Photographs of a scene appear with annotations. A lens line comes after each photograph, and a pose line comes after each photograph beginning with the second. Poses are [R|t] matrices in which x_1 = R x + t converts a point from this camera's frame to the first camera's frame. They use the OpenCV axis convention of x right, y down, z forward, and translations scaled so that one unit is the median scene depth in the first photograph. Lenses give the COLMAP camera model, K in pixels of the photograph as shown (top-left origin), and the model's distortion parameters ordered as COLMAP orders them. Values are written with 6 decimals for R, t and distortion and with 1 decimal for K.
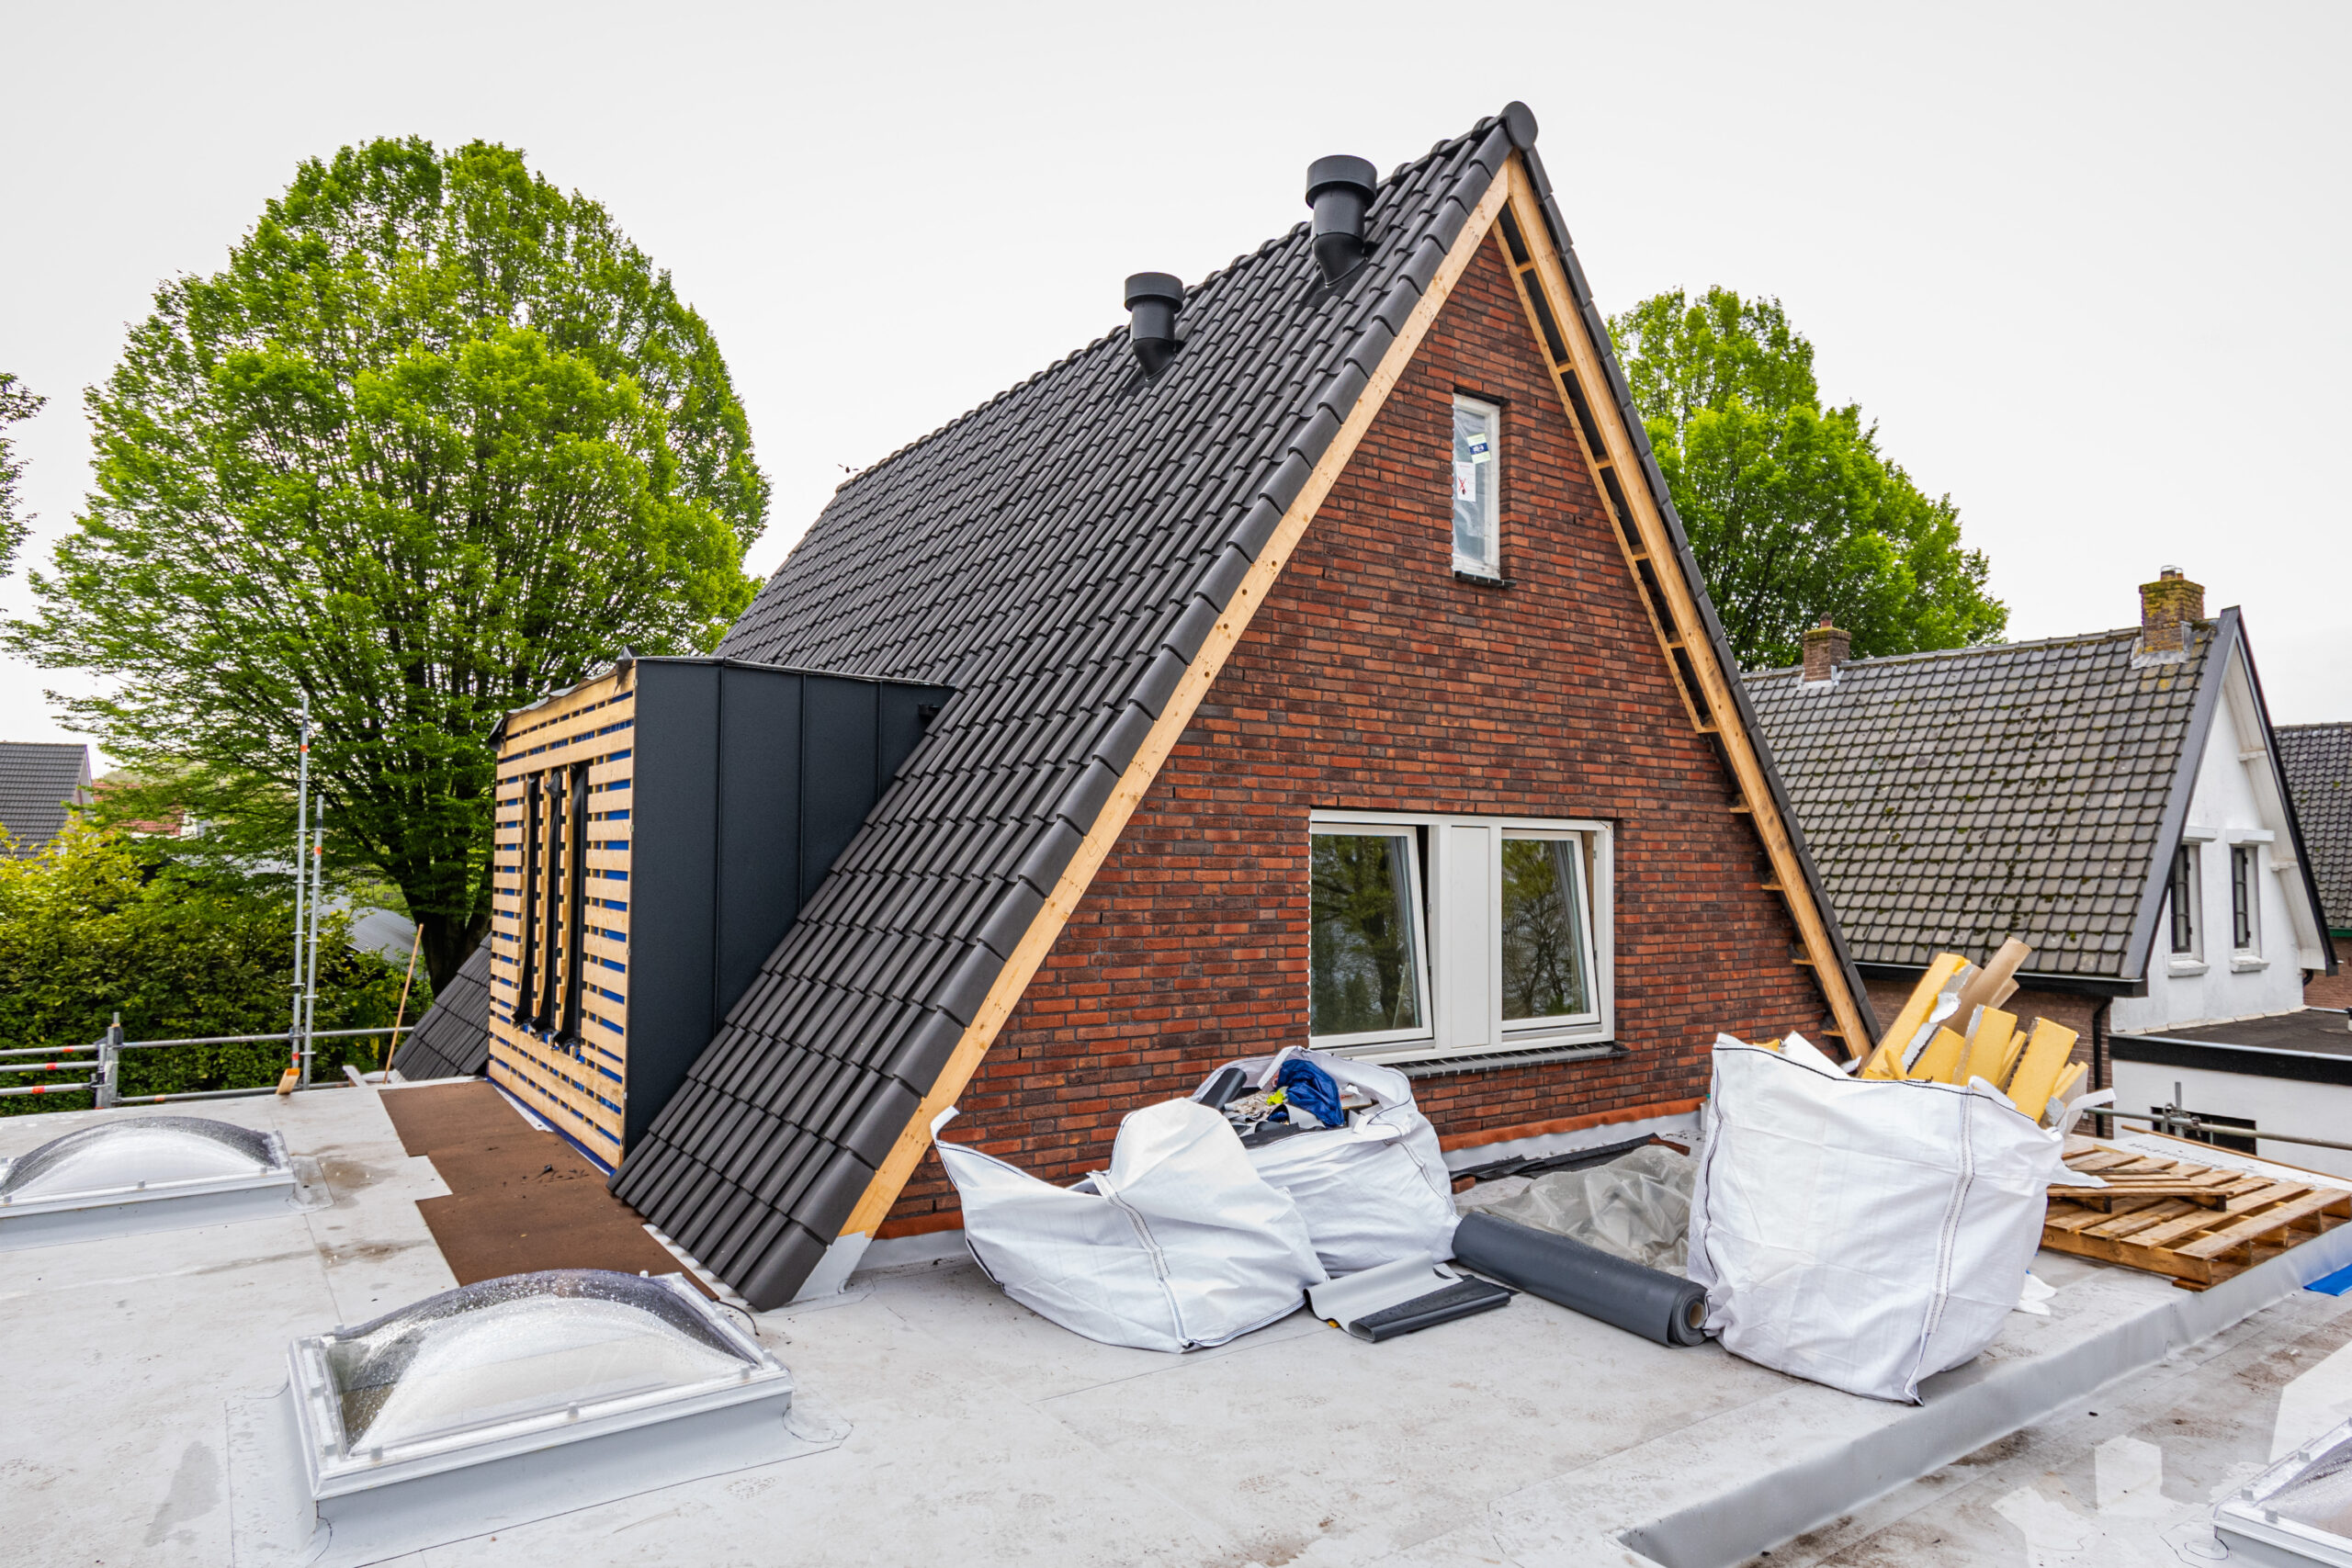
lens RADIAL K [[1386.5, 0, 1174.0], [0, 1386.5, 779.1], [0, 0, 1]] dist [-0.003513, 0.002106]
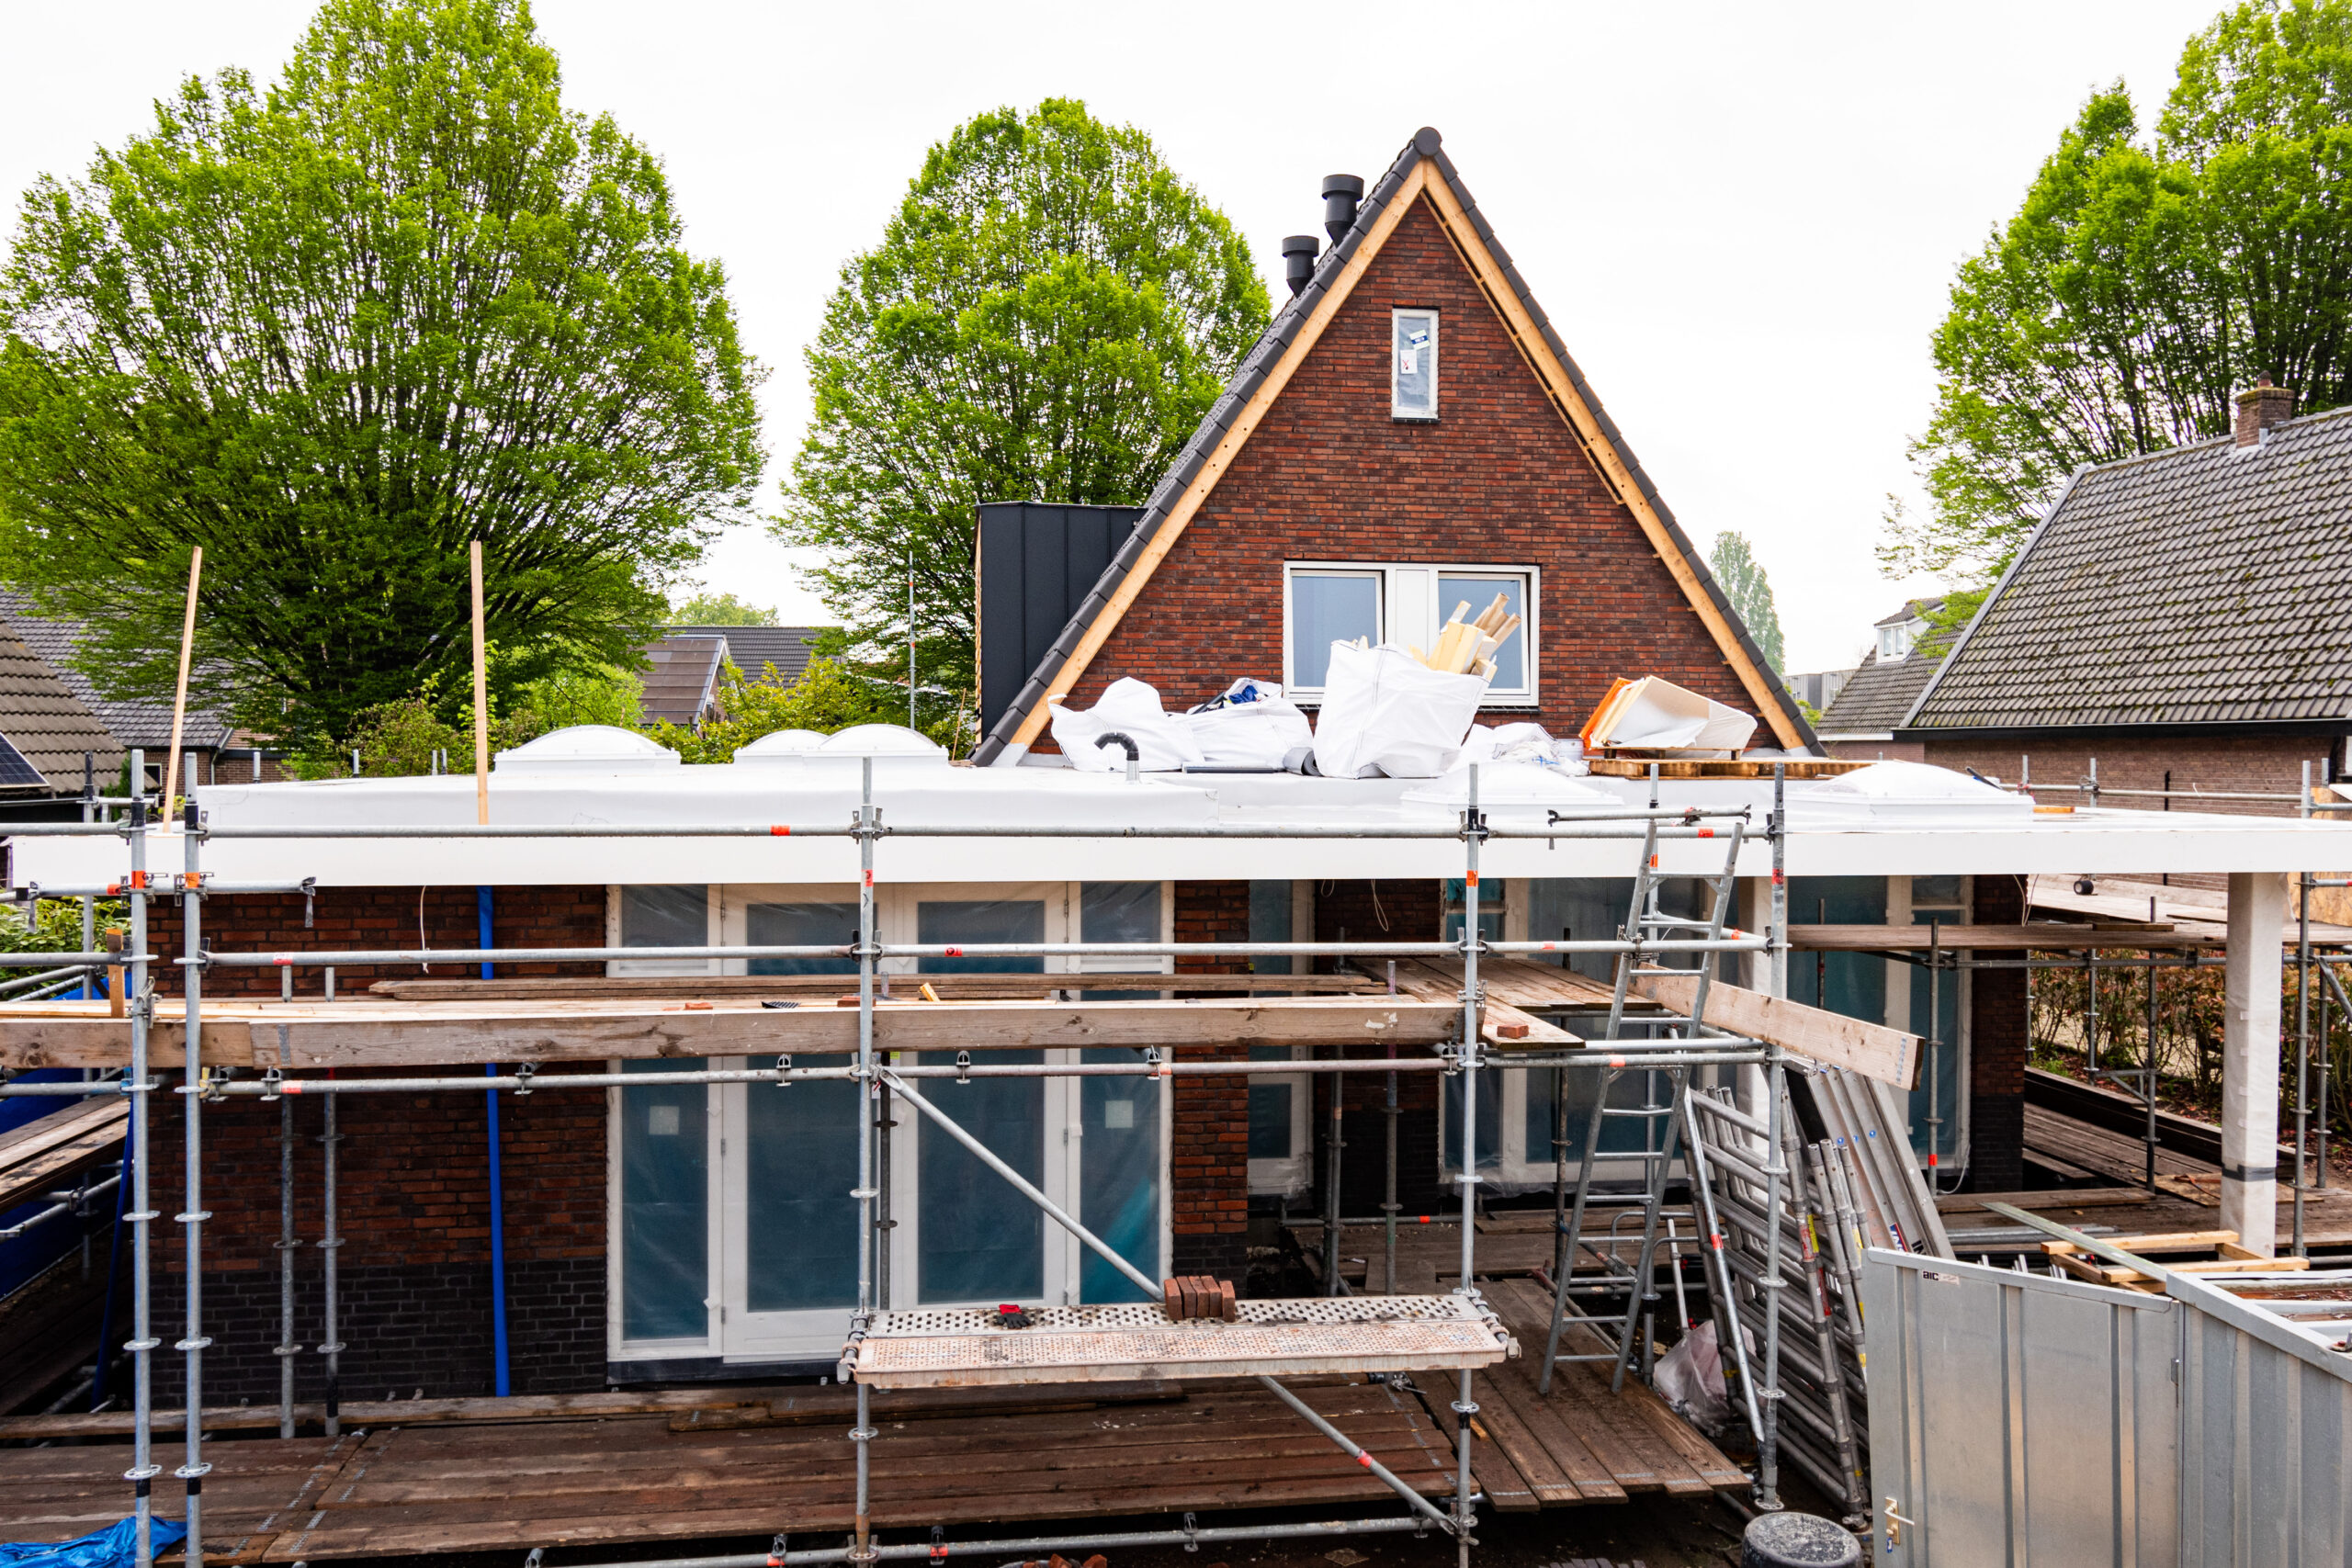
lens RADIAL K [[1706.7, 0, 1179.5], [0, 1706.7, 775.7], [0, 0, 1]] dist [0.004358, 0.001018]
pose [[0.882853, 0.001368, -0.469647, 0.371277], [0.031807, 0.997526, 0.062698, 0.057217], [0.468570, -0.070291, 0.880625, -0.385054]]
